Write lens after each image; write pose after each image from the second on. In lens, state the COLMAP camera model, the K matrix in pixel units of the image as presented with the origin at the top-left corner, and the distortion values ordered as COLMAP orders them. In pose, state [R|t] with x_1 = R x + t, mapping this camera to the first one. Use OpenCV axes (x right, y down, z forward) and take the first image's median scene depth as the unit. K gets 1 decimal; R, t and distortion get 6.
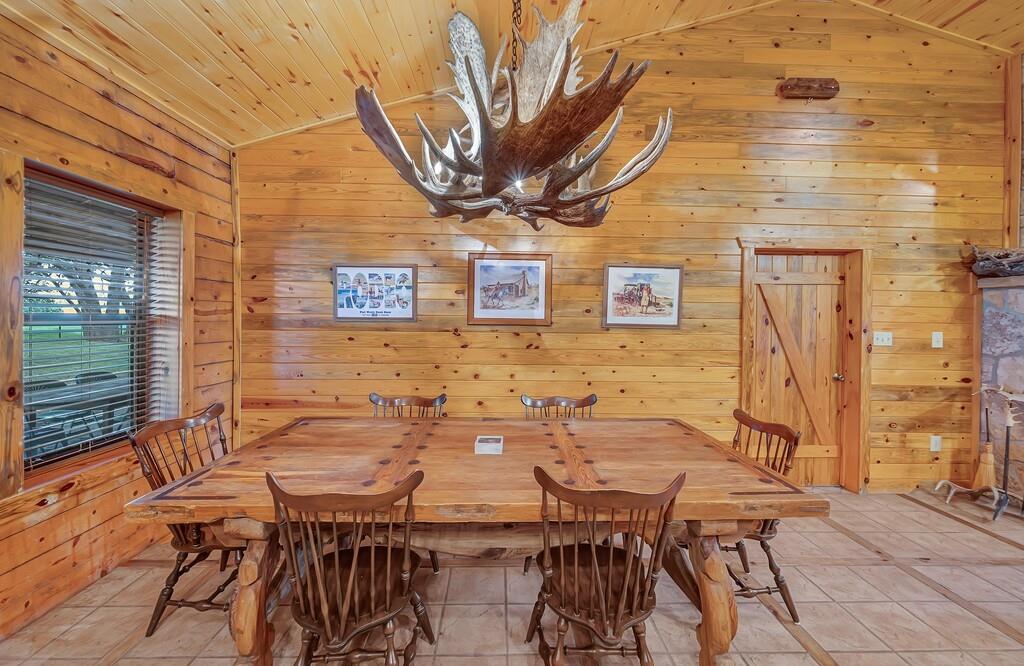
lens RADIAL K [[410.1, 0, 510.3], [0, 410.1, 323.0], [0, 0, 1]] dist [-0.001733, -0.000058]
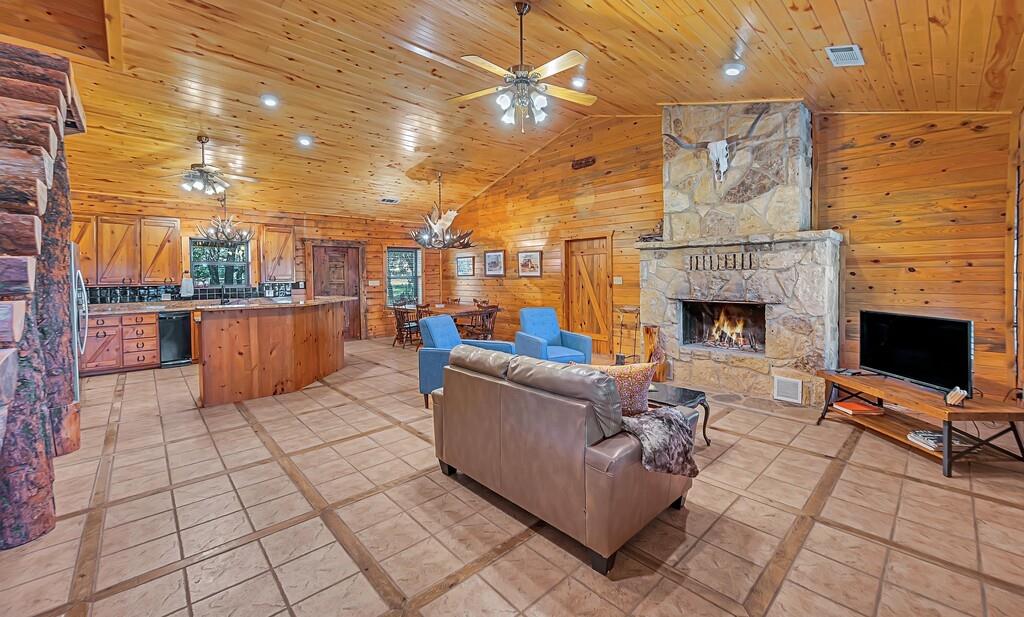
lens RADIAL K [[404.5, 0, 514.9], [0, 404.5, 283.3], [0, 0, 1]] dist [-0.006814, -0.000149]
pose [[0.664288, -0.004468, -0.747463, 2.035391], [0.010369, 0.999941, 0.003238, 0.039862], [0.747405, -0.009901, 0.664295, -0.651514]]
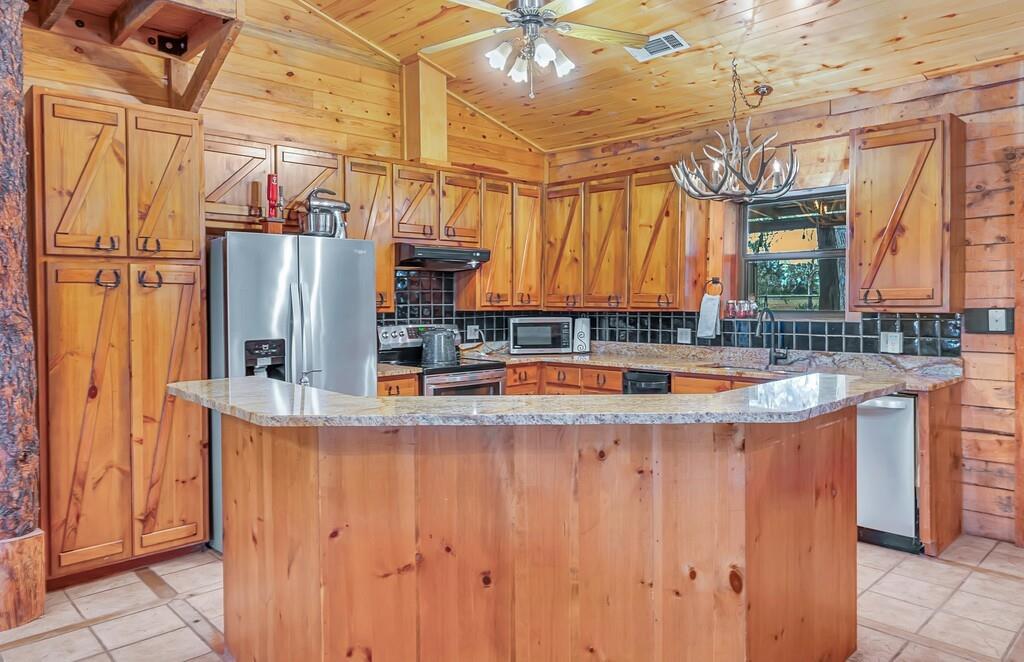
lens RADIAL K [[683.8, 0, 550.4], [0, 683.8, 308.1], [0, 0, 1]] dist [-0.005209, 0.002051]
pose [[-0.716539, 0.006602, -0.697516, 0.698402], [-0.004691, 0.999887, 0.014282, 0.011706], [0.697531, 0.013506, -0.716427, 0.295093]]
